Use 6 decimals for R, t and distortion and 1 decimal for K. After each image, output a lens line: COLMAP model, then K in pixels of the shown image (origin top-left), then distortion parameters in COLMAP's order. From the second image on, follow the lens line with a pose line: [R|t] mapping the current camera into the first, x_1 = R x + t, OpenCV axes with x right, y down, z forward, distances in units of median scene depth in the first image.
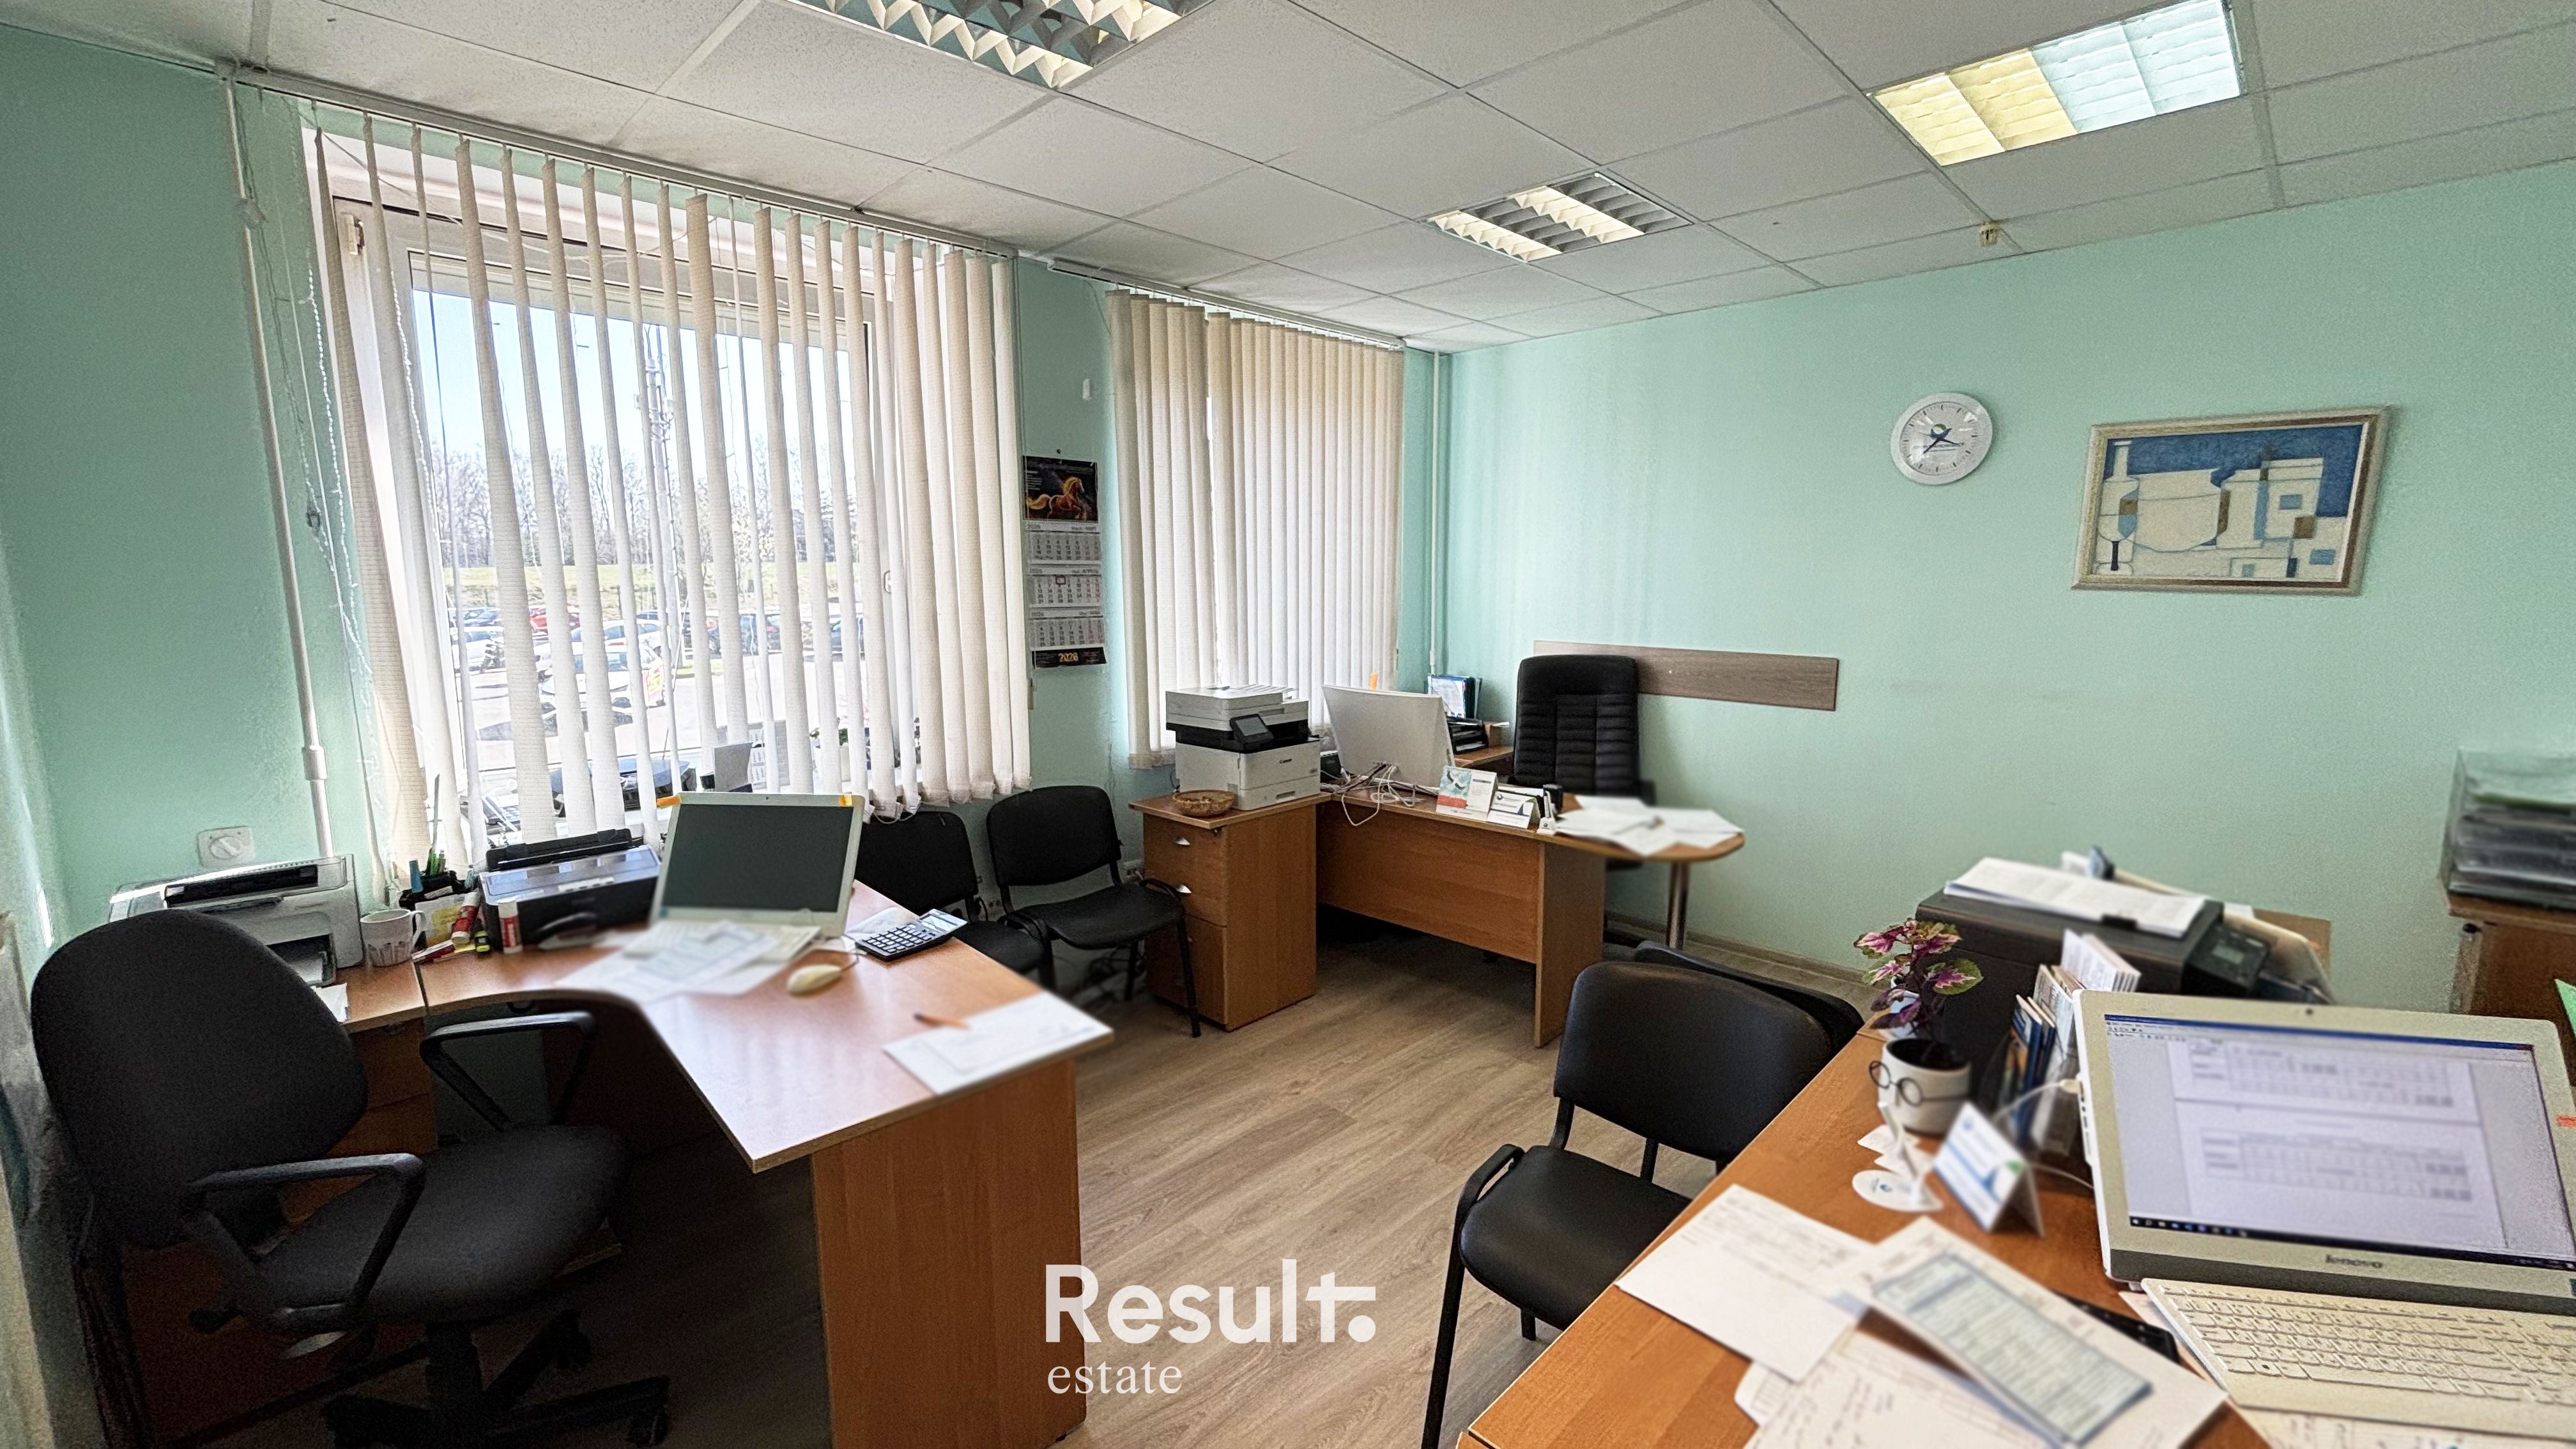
lens RADIAL K [[1038.2, 0, 1296.6], [0, 1038.2, 722.5], [0, 0, 1]] dist [-0.000897, -0.000580]
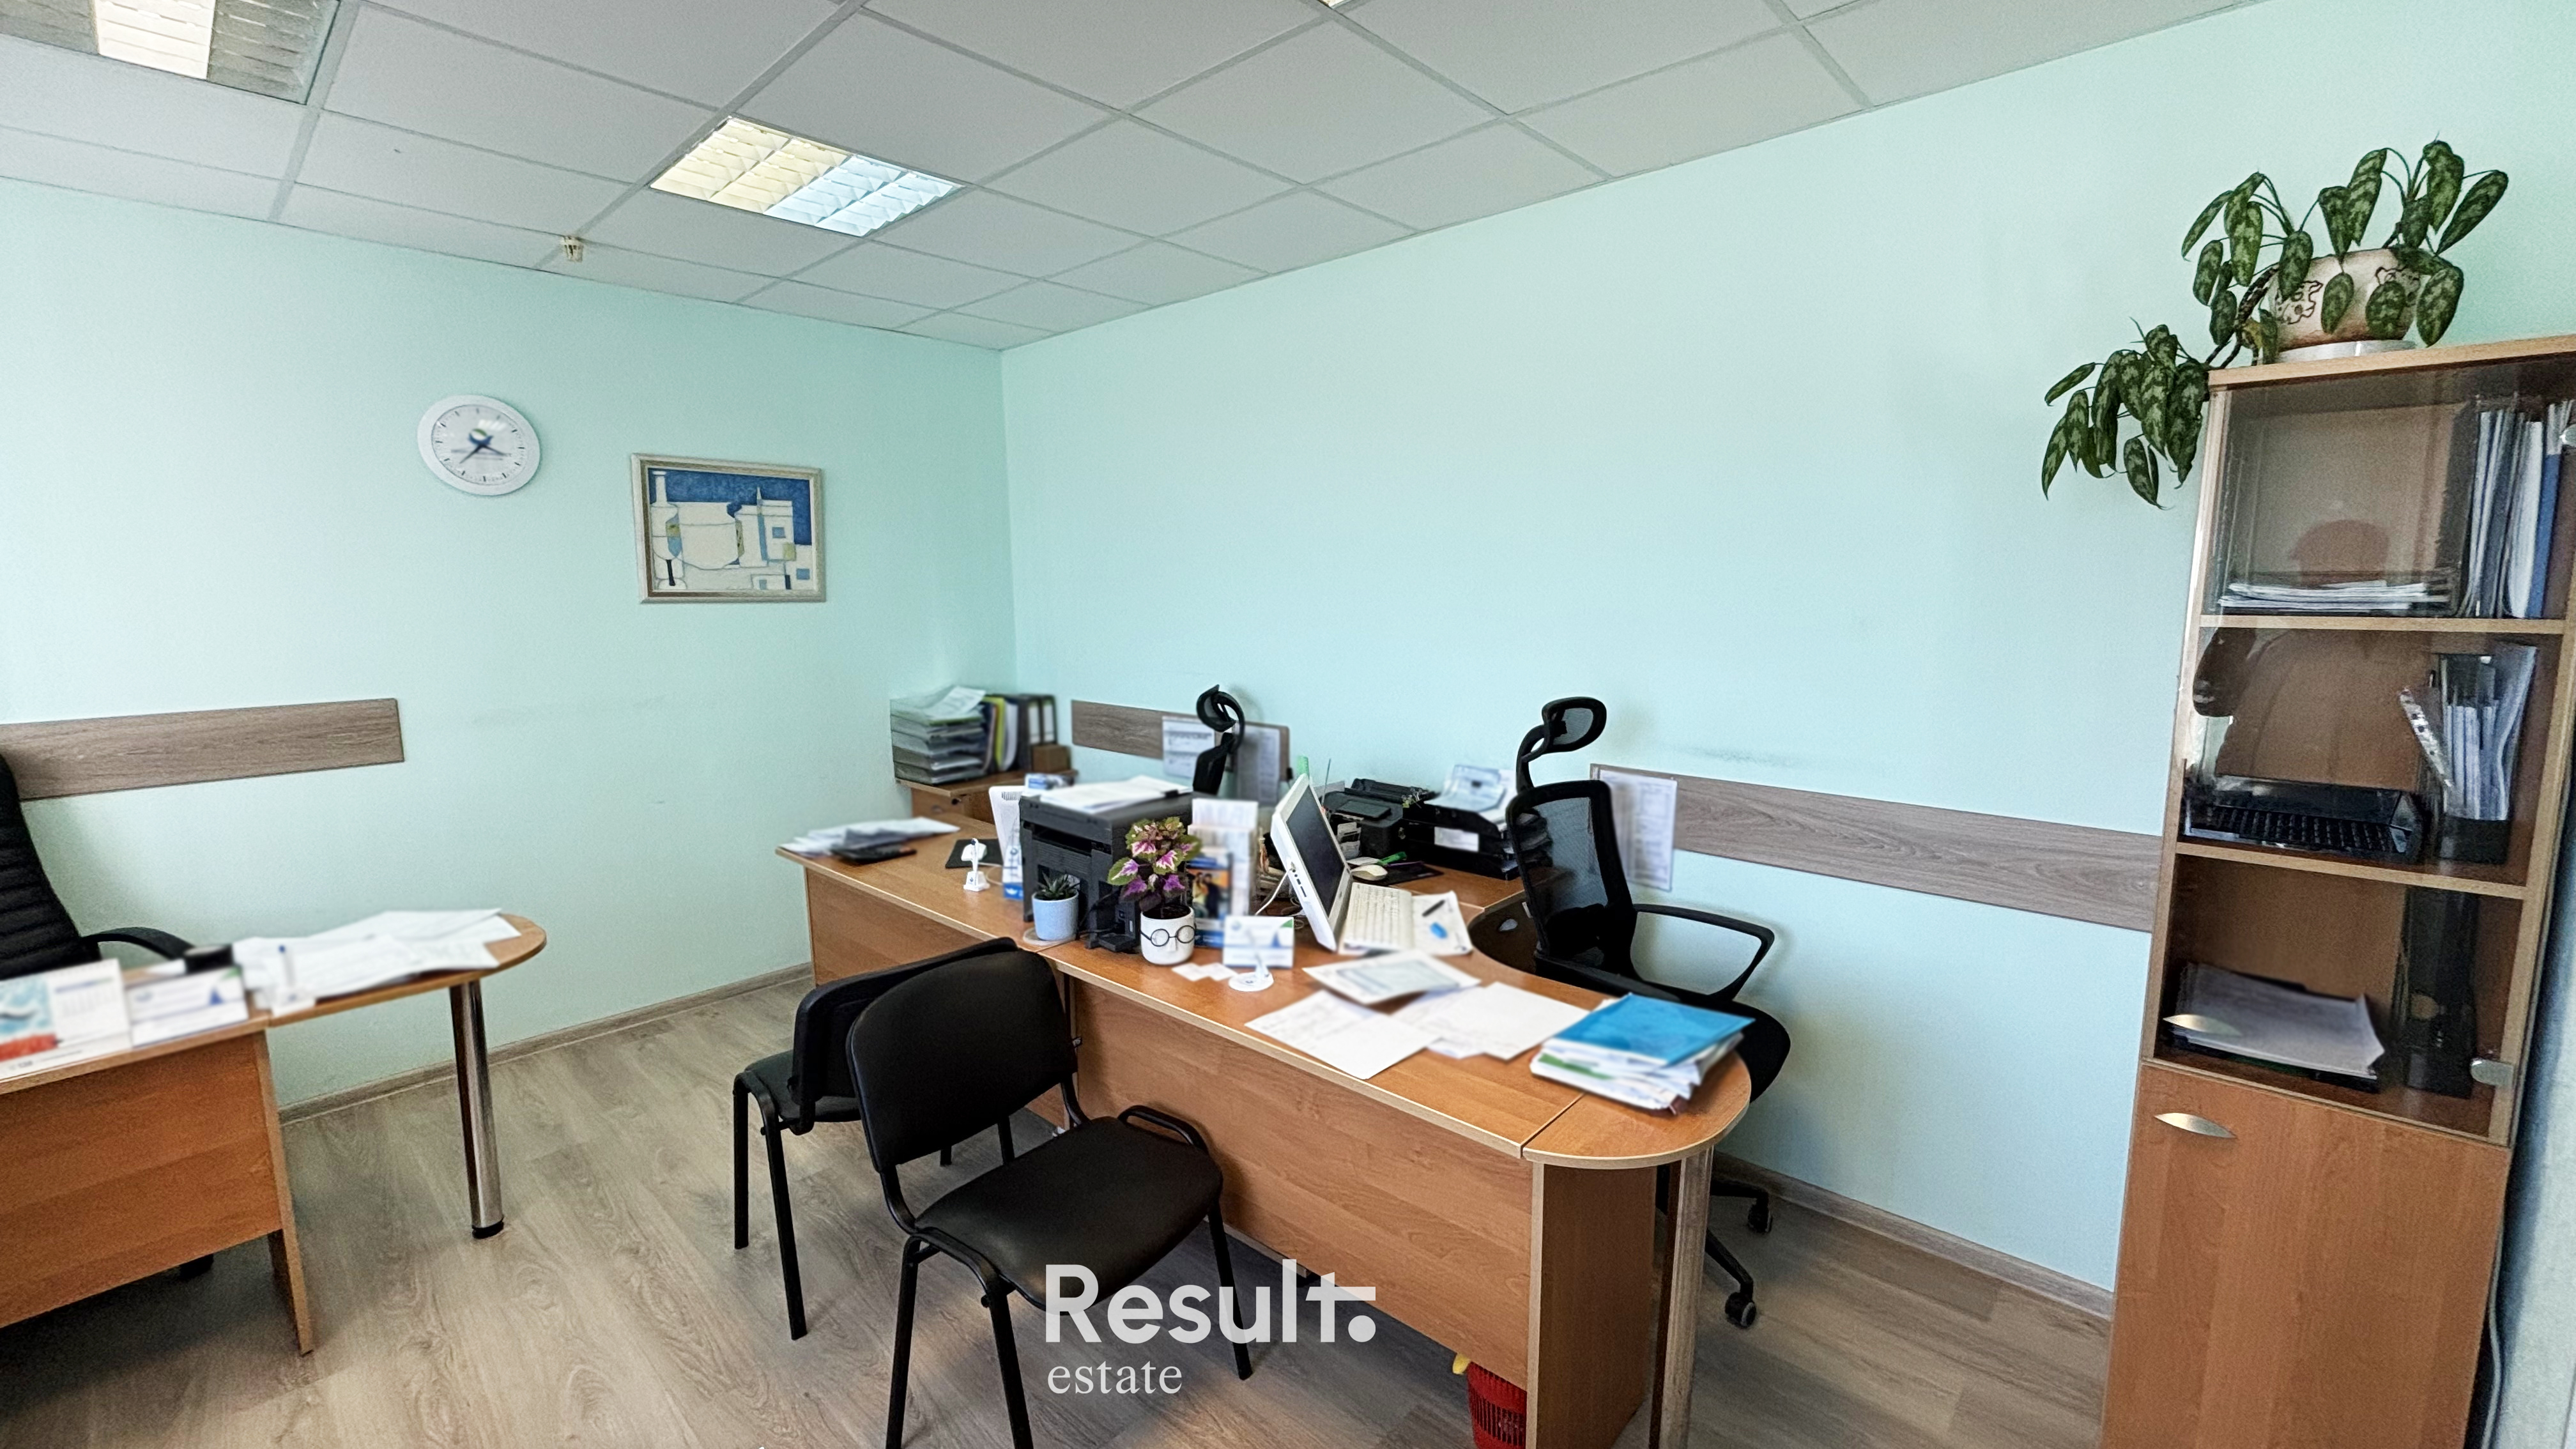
lens RADIAL K [[1038.2, 0, 1285.9], [0, 1038.2, 707.7], [0, 0, 1]] dist [-0.000897, -0.000580]
pose [[-0.041165, -0.121810, 0.991699, -0.394037], [0.160095, 0.978913, 0.126885, -0.055661], [-0.986243, 0.163989, -0.020796, 0.407788]]
